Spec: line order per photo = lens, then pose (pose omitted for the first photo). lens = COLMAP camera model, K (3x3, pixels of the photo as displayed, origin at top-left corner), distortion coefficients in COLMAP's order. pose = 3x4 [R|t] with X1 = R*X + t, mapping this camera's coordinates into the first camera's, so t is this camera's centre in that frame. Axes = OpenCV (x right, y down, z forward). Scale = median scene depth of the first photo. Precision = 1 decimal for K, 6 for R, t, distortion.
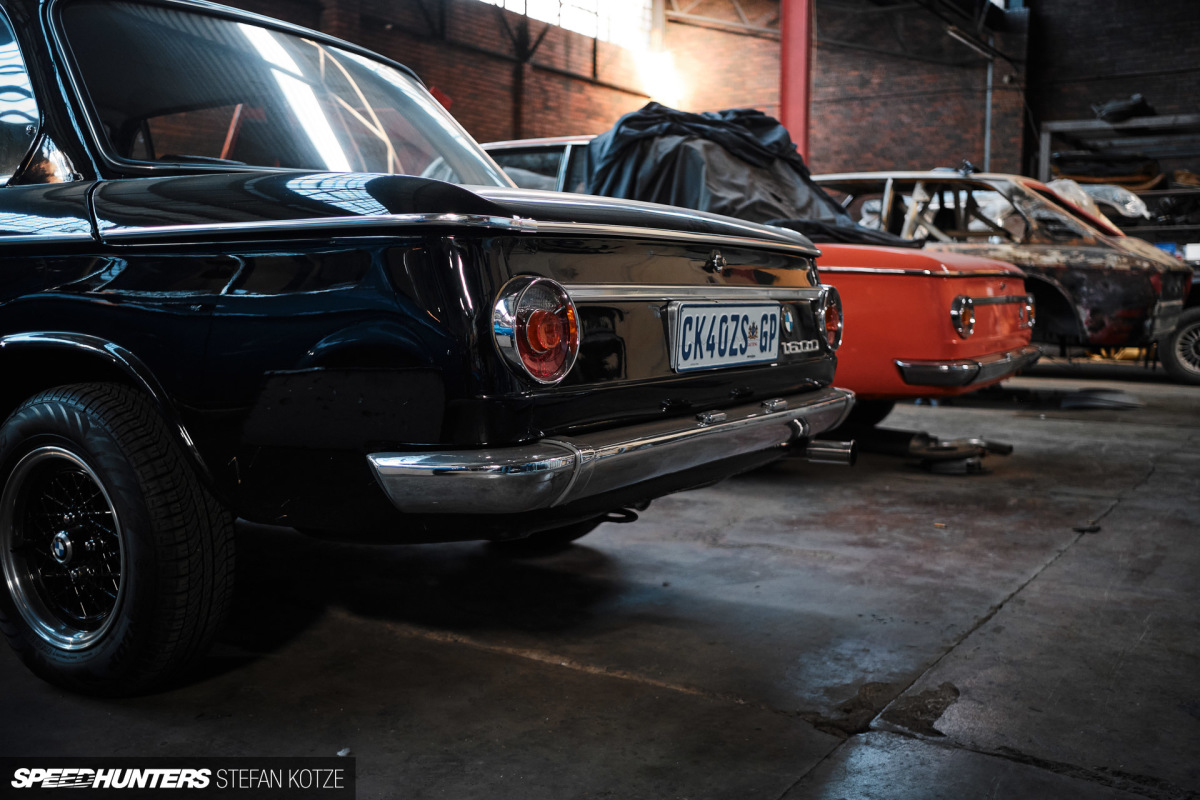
lens RADIAL K [[1185.5, 0, 604.0], [0, 1185.5, 401.7], [0, 0, 1]] dist [-0.024836, 0.000000]
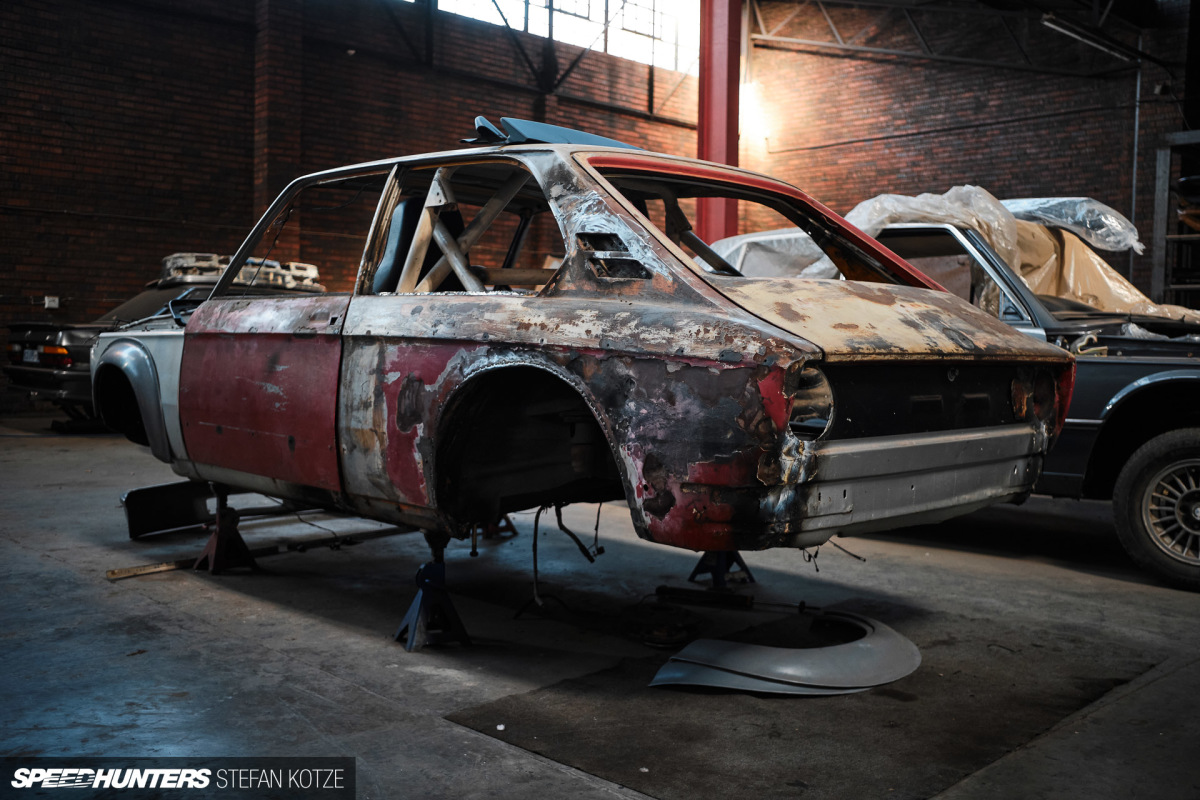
lens RADIAL K [[1171.8, 0, 593.1], [0, 1171.8, 399.7], [0, 0, 1]] dist [-0.002979, 0.000000]
pose [[0.975046, 0.019692, -0.221128, 0.152599], [-0.031791, 0.998178, -0.051290, -0.024382], [0.219715, 0.057040, 0.973895, 0.194481]]
